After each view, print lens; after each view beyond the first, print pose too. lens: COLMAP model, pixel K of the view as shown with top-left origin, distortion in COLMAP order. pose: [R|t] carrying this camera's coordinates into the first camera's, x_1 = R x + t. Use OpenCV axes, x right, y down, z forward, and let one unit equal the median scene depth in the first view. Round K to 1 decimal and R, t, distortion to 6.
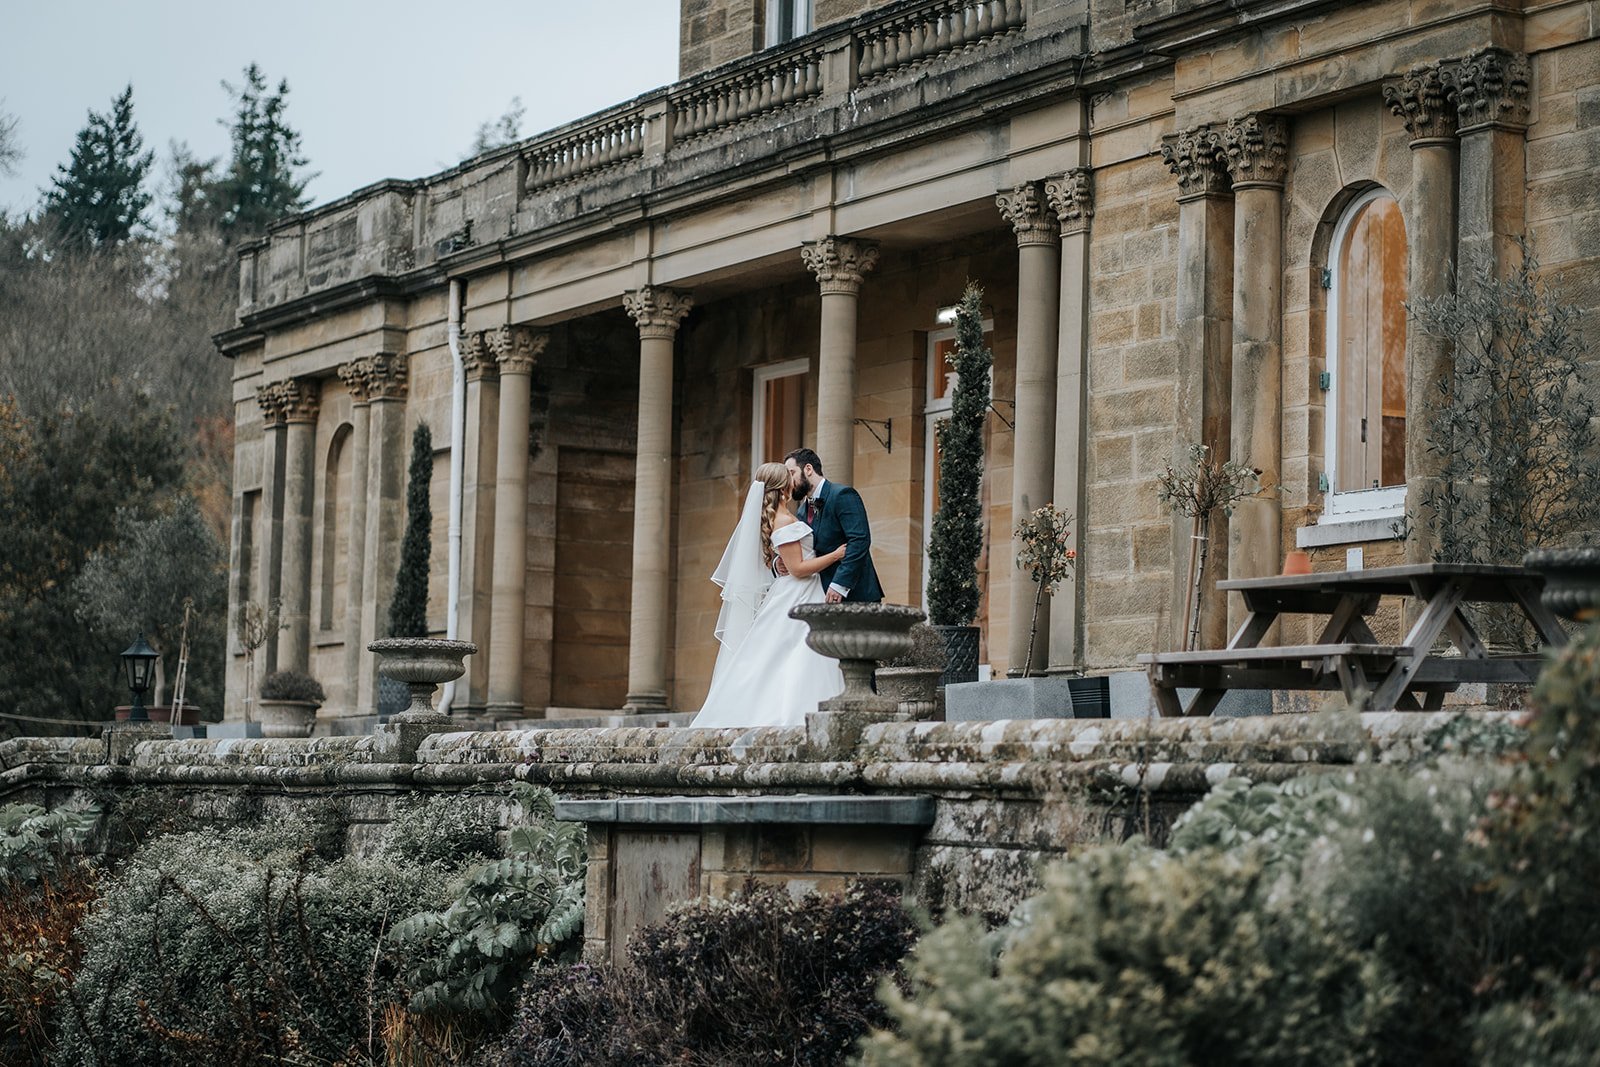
lens RADIAL K [[3542.4, 0, 800.0], [0, 3542.4, 533.5], [0, 0, 1]] dist [0.142076, -2.449089]
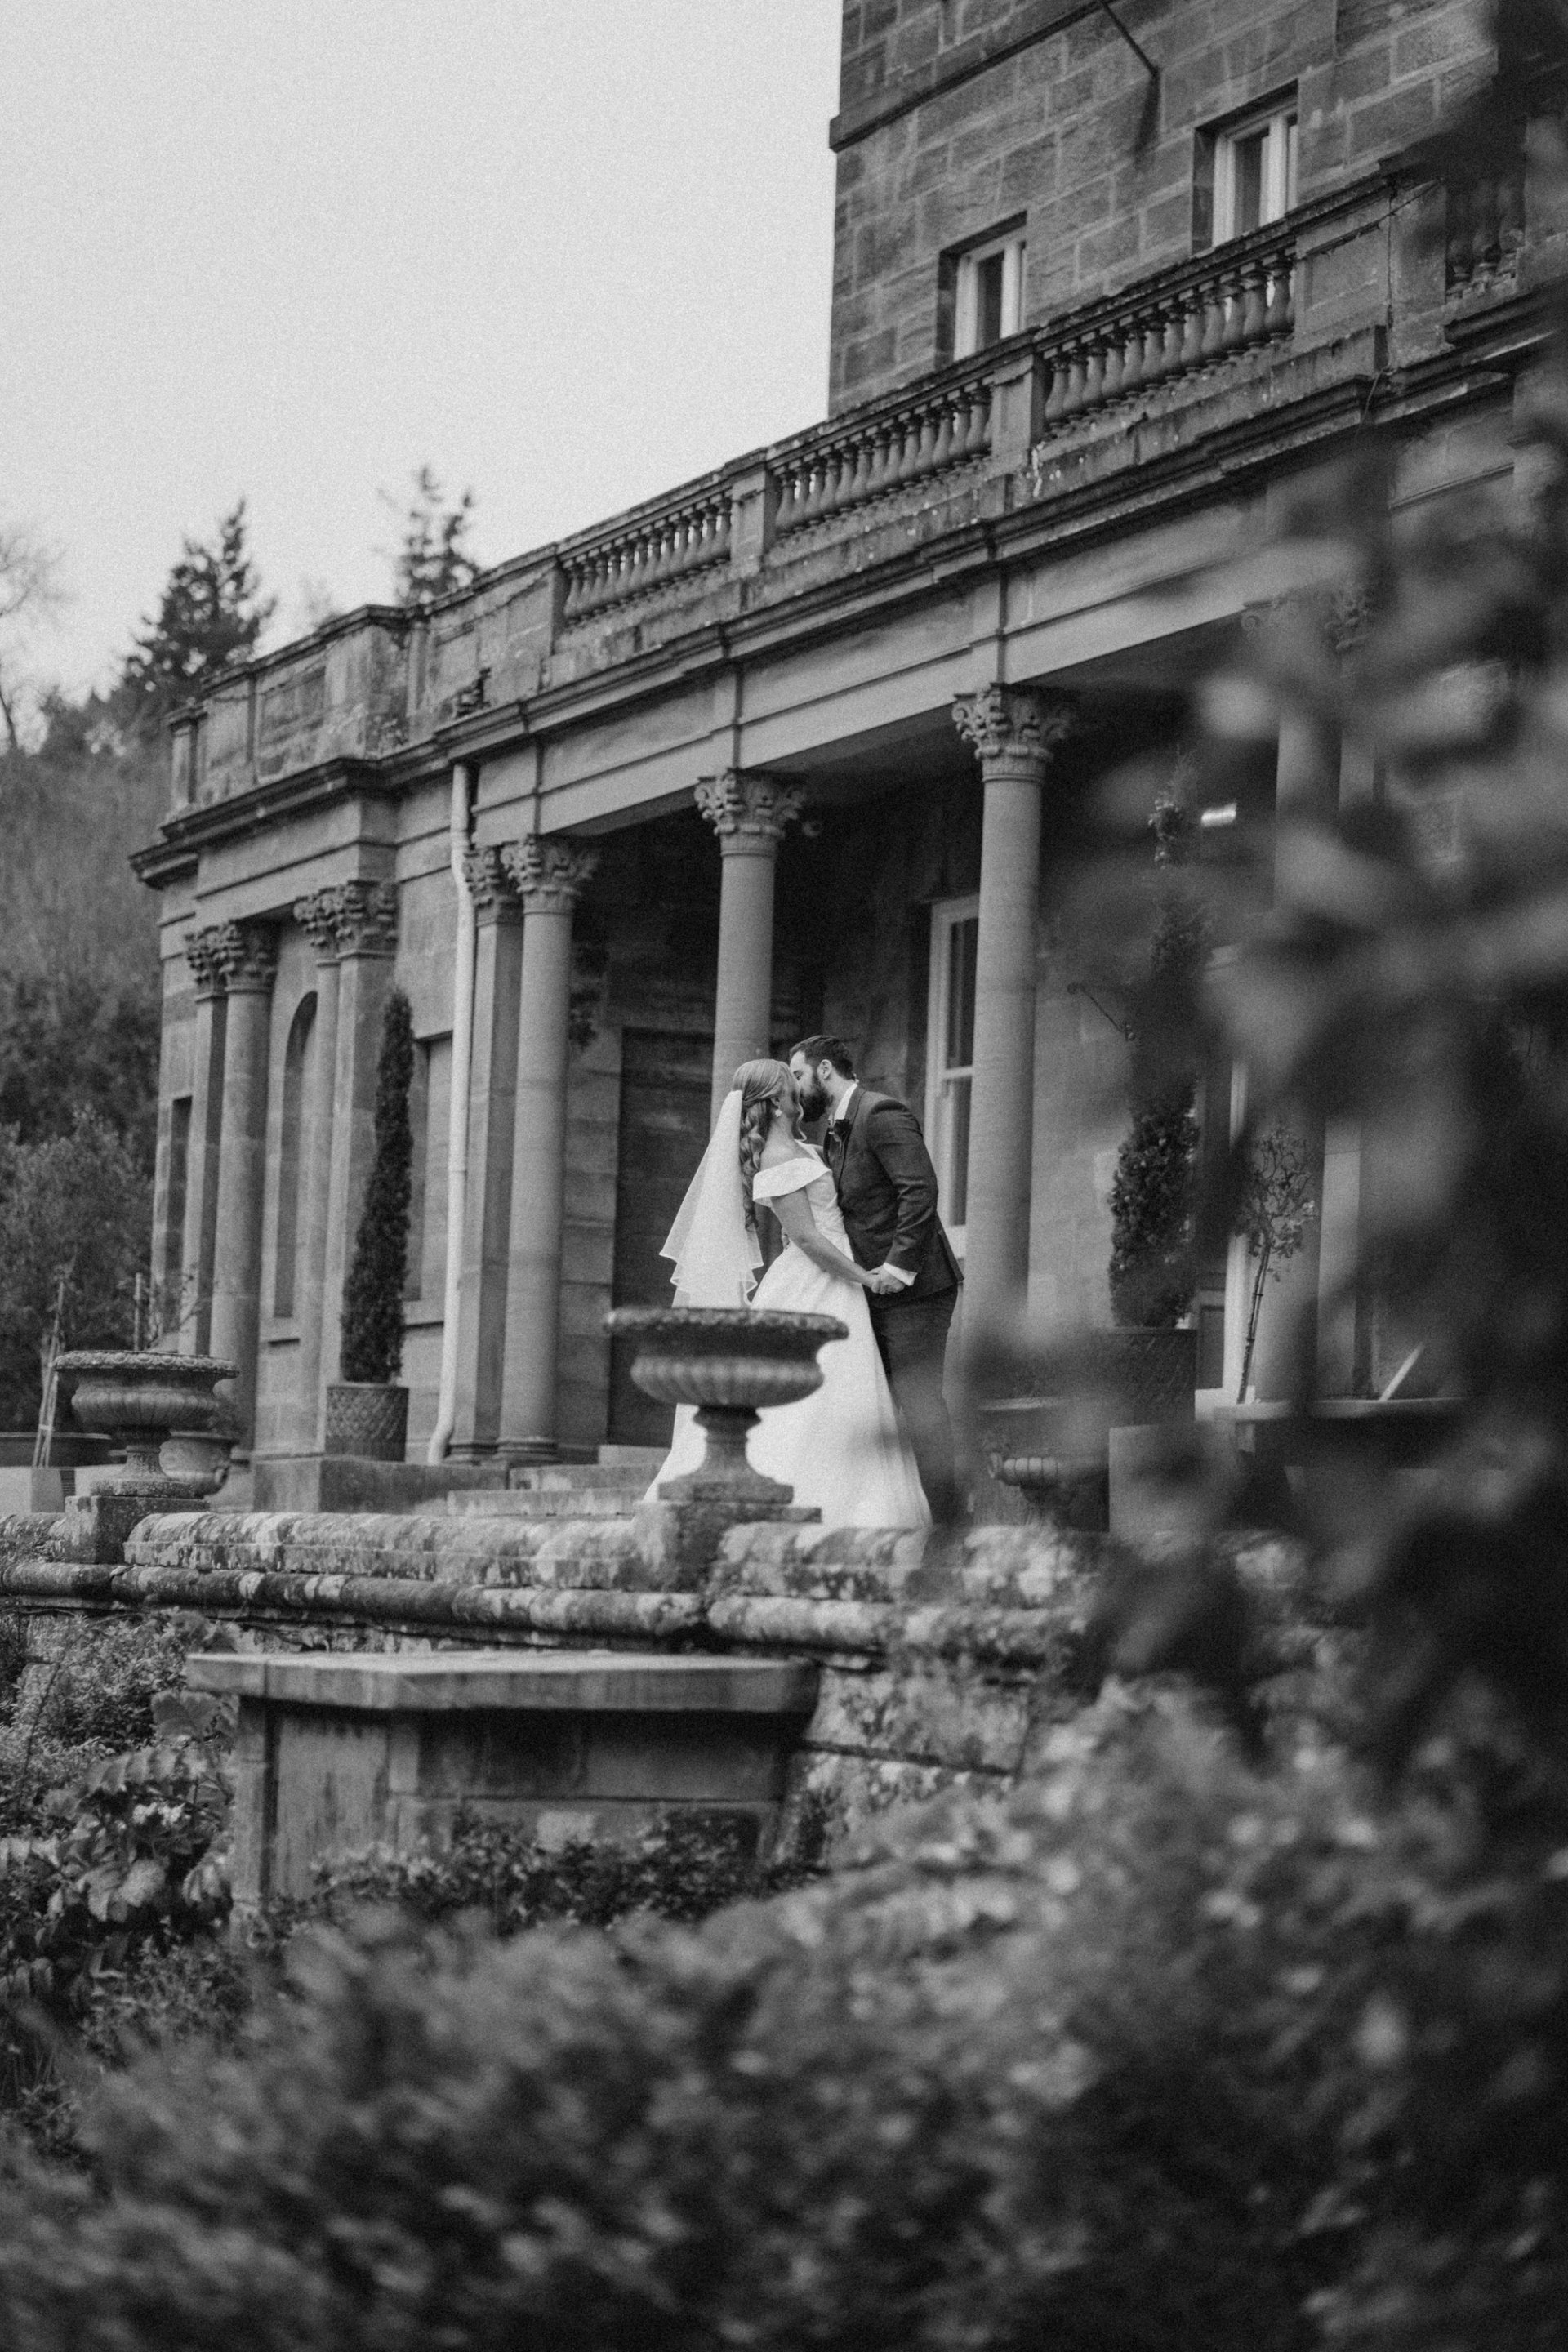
lens RADIAL K [[5207.4, 0, 784.0], [0, 5207.4, 1176.0], [0, 0, 1]] dist [0.142076, -2.449089]
pose [[0.995500, 0.003882, -0.094680, 0.058362], [-0.003577, 0.999988, 0.003383, -0.002111], [0.094692, -0.003029, 0.995502, 0.103921]]
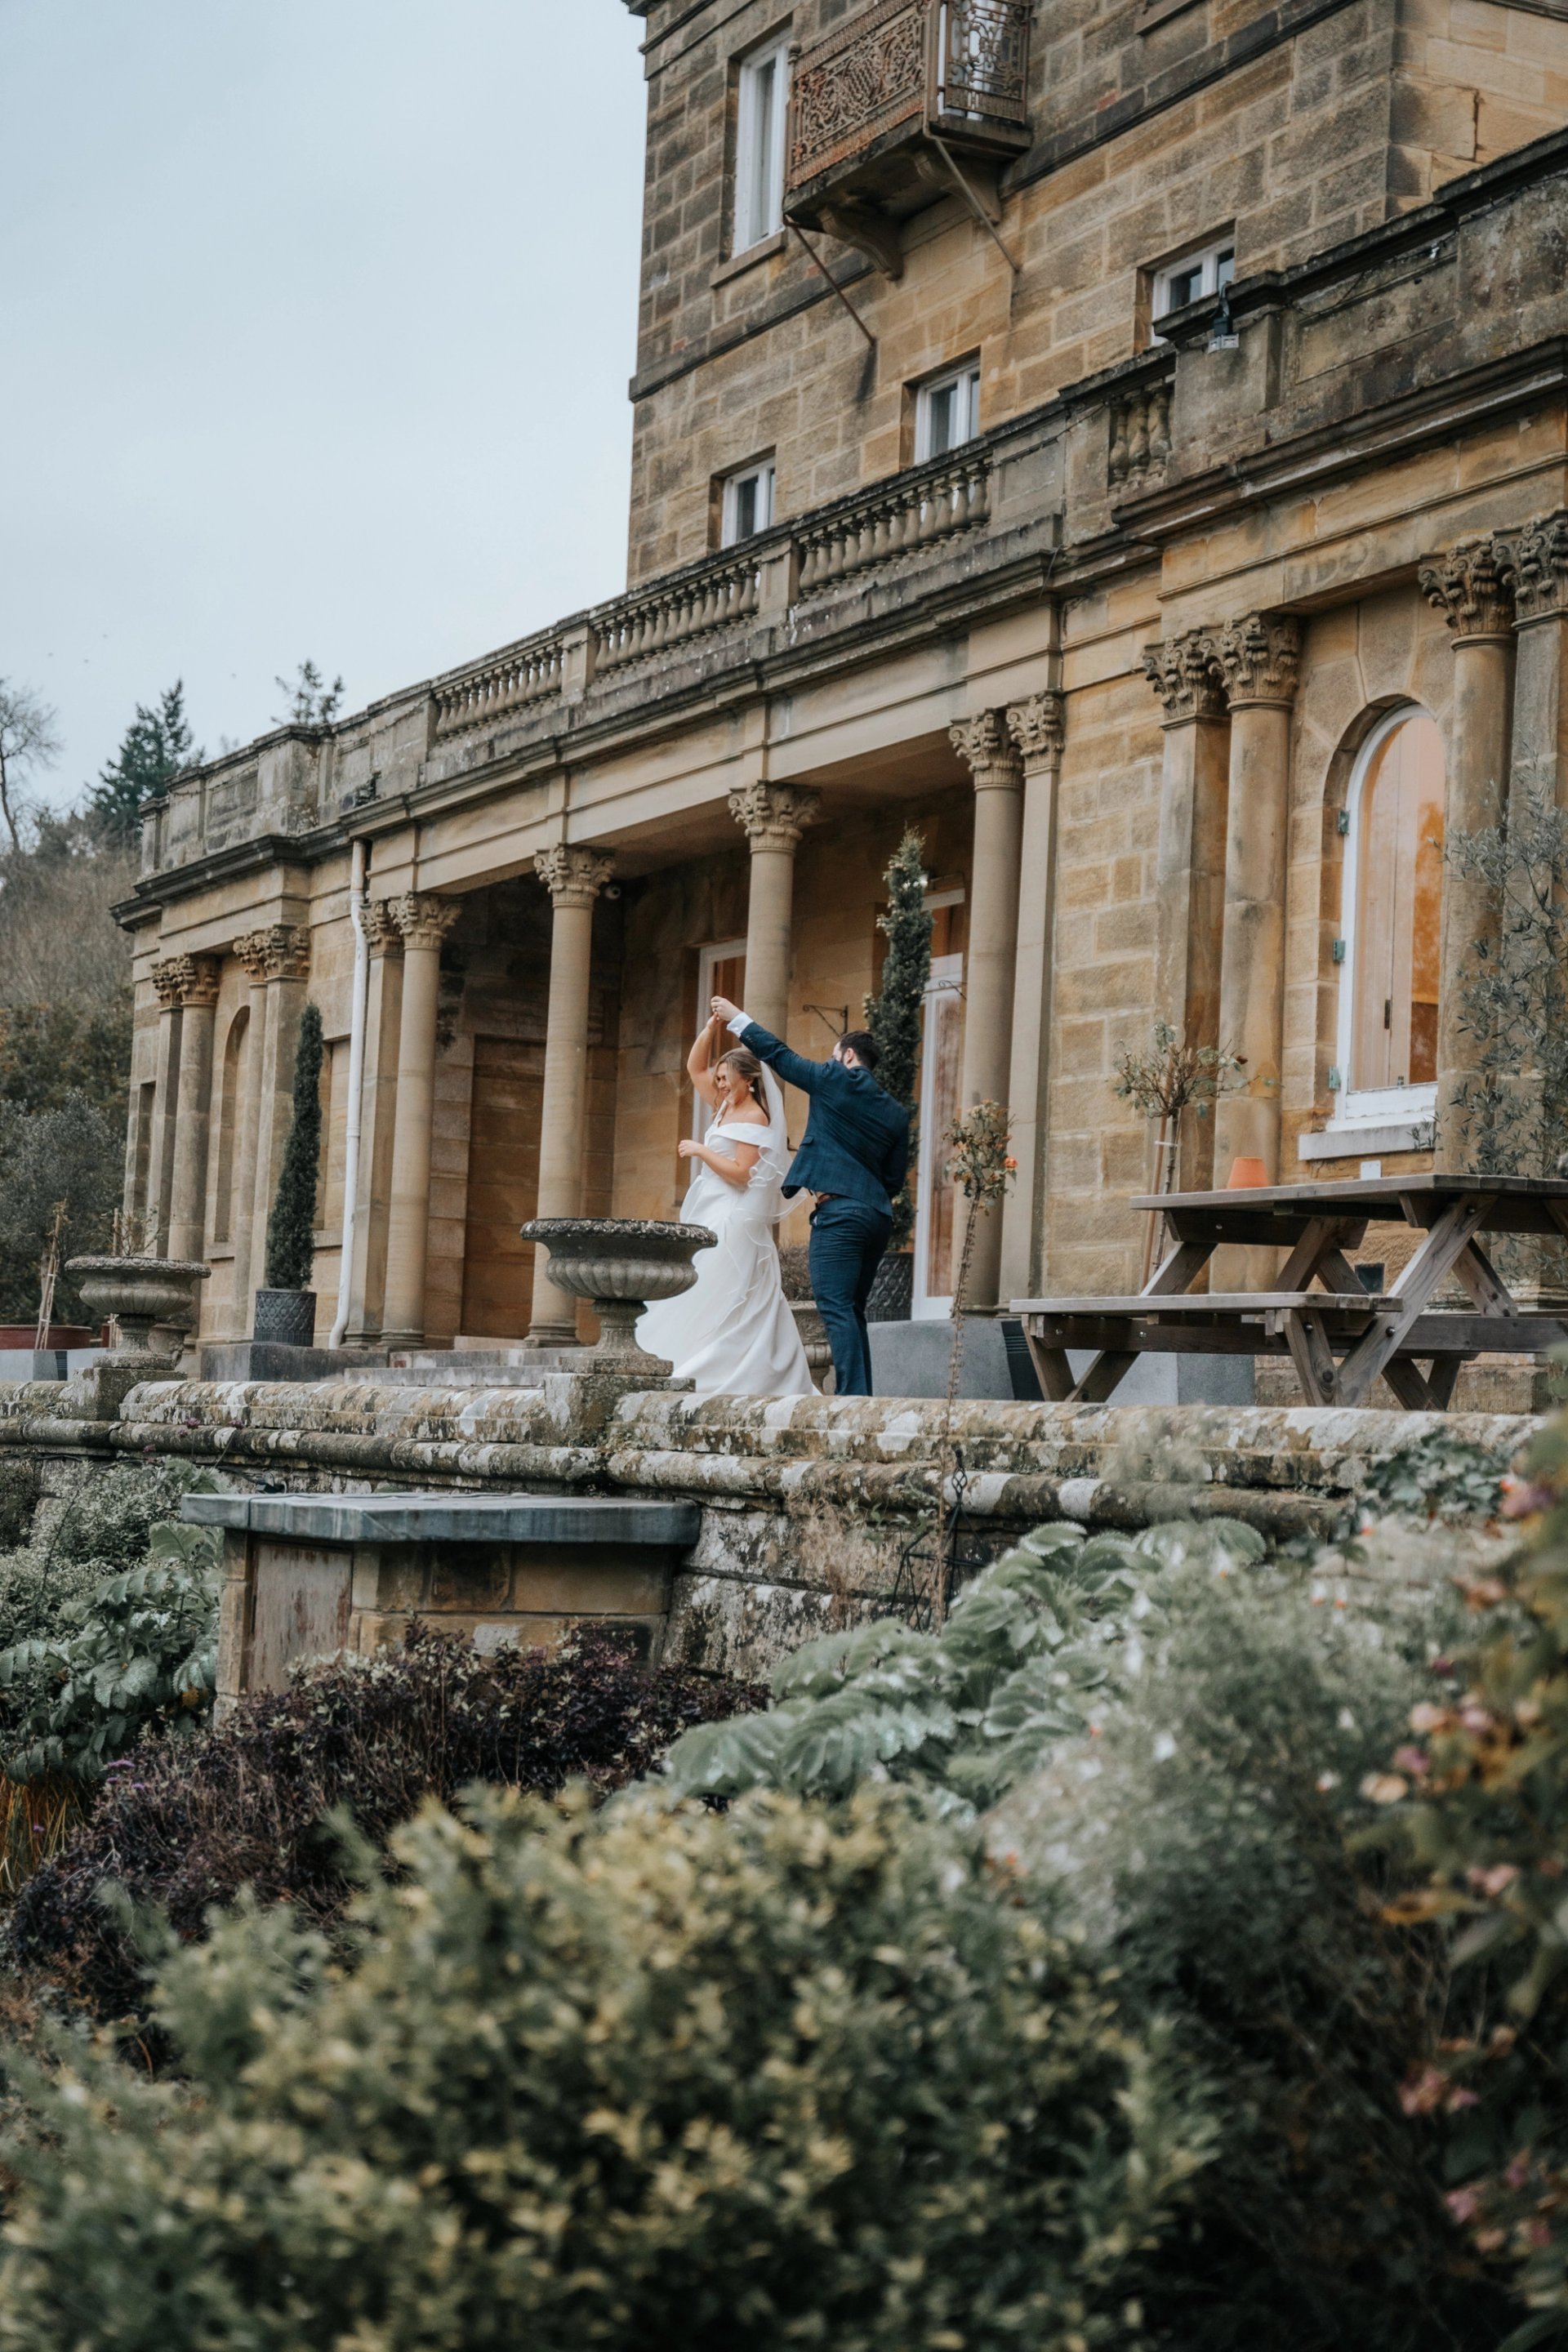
lens RADIAL K [[3520.9, 0, 784.0], [0, 3520.9, 1176.0], [0, 0, 1]] dist [0.154619, 0.062617]
pose [[0.999504, 0.016358, -0.026922, 0.038270], [-0.016170, 0.999843, 0.007186, 0.003107], [0.027035, -0.006747, 0.999612, 0.170984]]
